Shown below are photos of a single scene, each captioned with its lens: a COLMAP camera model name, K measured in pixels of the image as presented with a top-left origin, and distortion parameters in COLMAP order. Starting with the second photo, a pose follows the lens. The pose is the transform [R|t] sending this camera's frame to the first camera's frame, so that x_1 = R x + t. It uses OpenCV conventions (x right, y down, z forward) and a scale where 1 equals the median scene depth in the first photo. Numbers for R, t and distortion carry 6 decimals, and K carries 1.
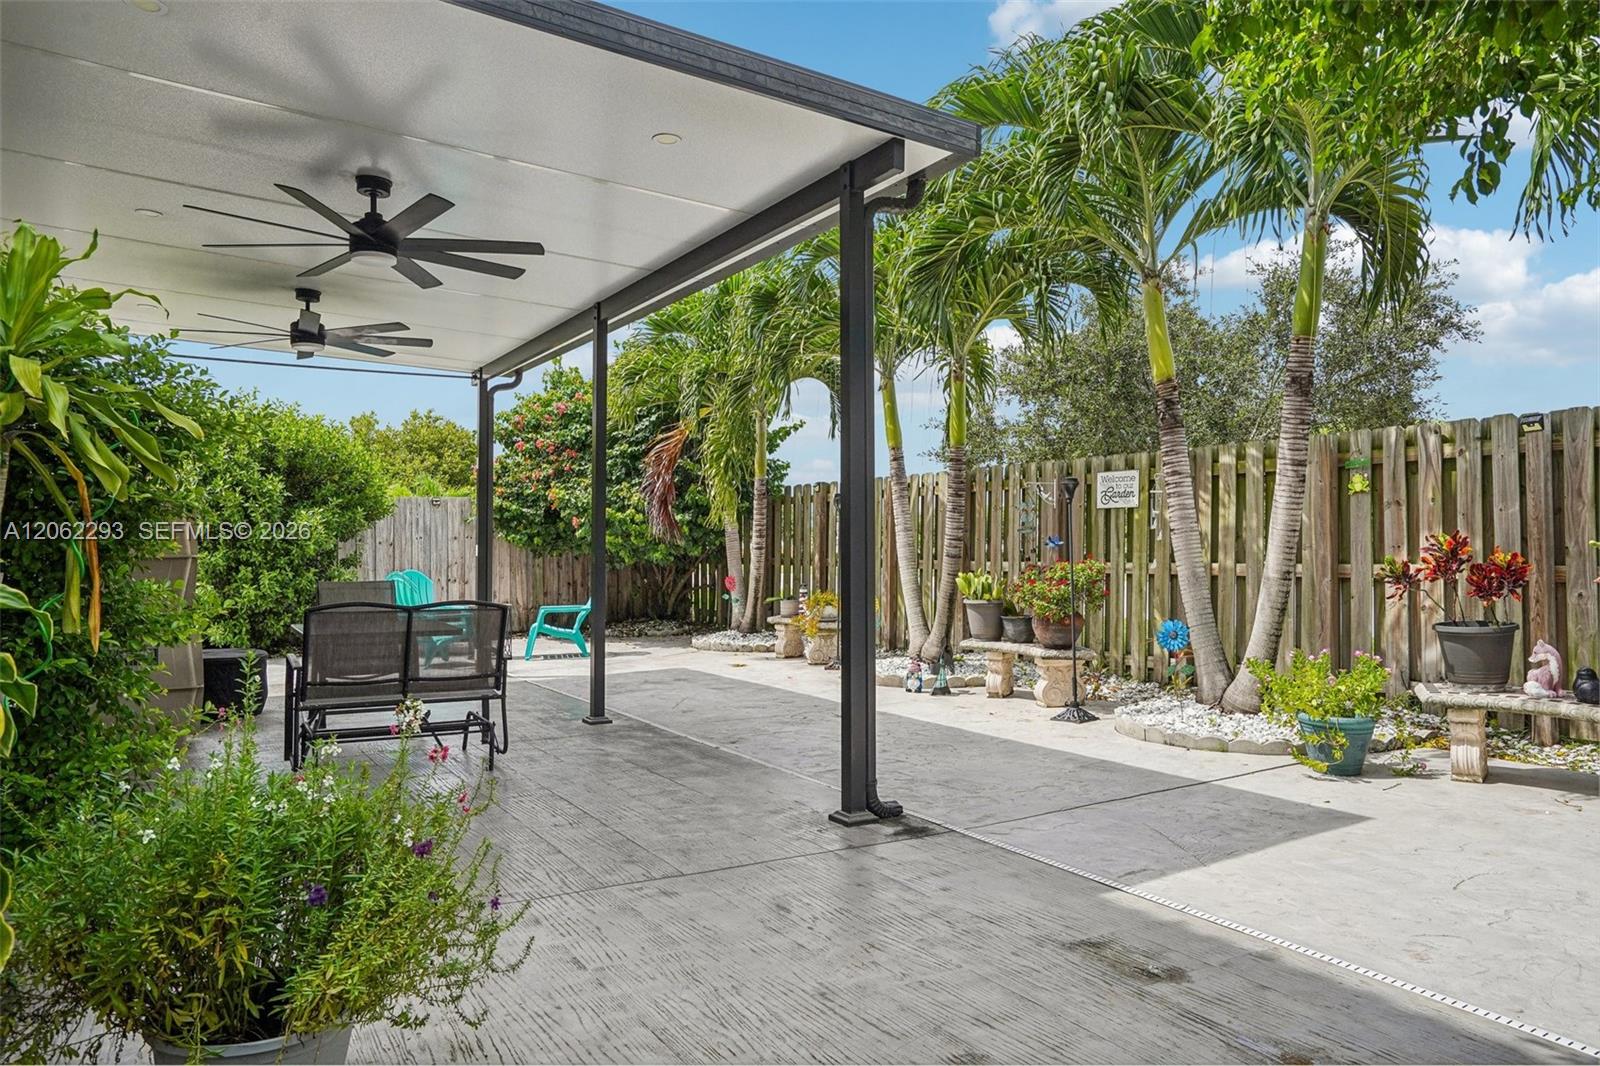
lens RADIAL K [[1027.8, 0, 760.6], [0, 1027.8, 516.9], [0, 0, 1]] dist [0.008150, 0.012752]
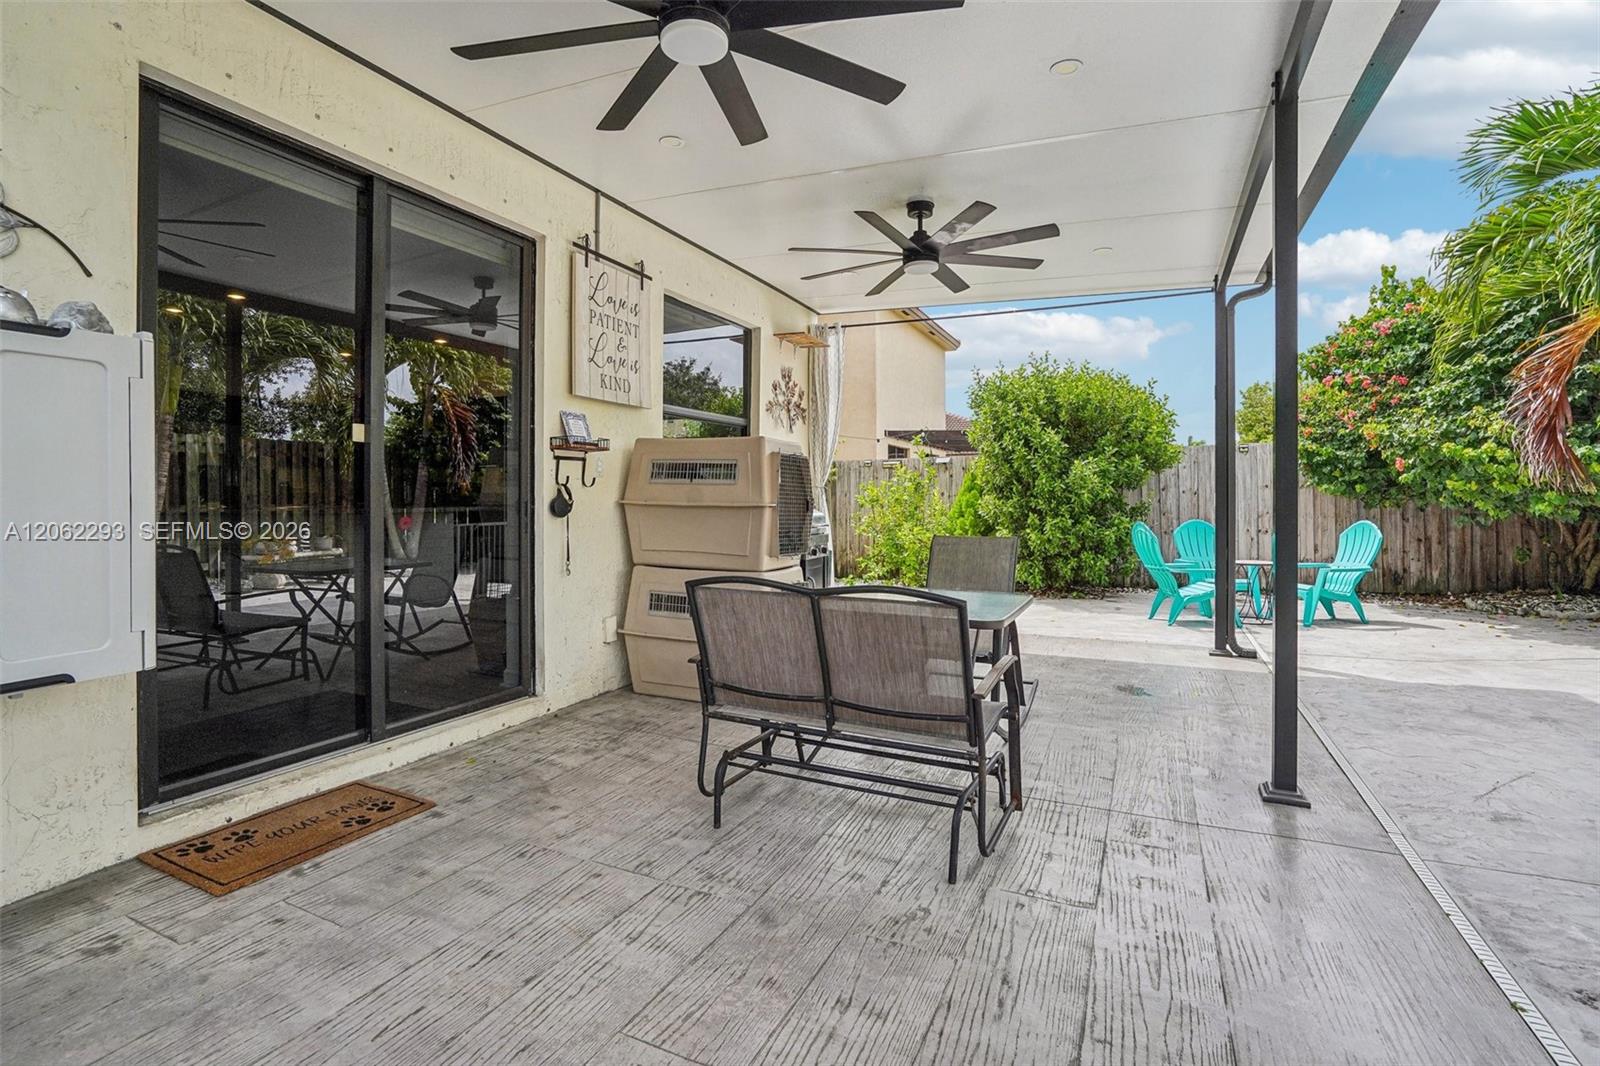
lens RADIAL K [[741.2, 0, 826.8], [0, 741.2, 486.9], [0, 0, 1]] dist [-0.030119, 0.001610]
pose [[0.583452, -0.008339, -0.812105, 0.020424], [0.024078, 0.999685, 0.007034, 0.012794], [0.811791, -0.023658, 0.583469, 0.511983]]
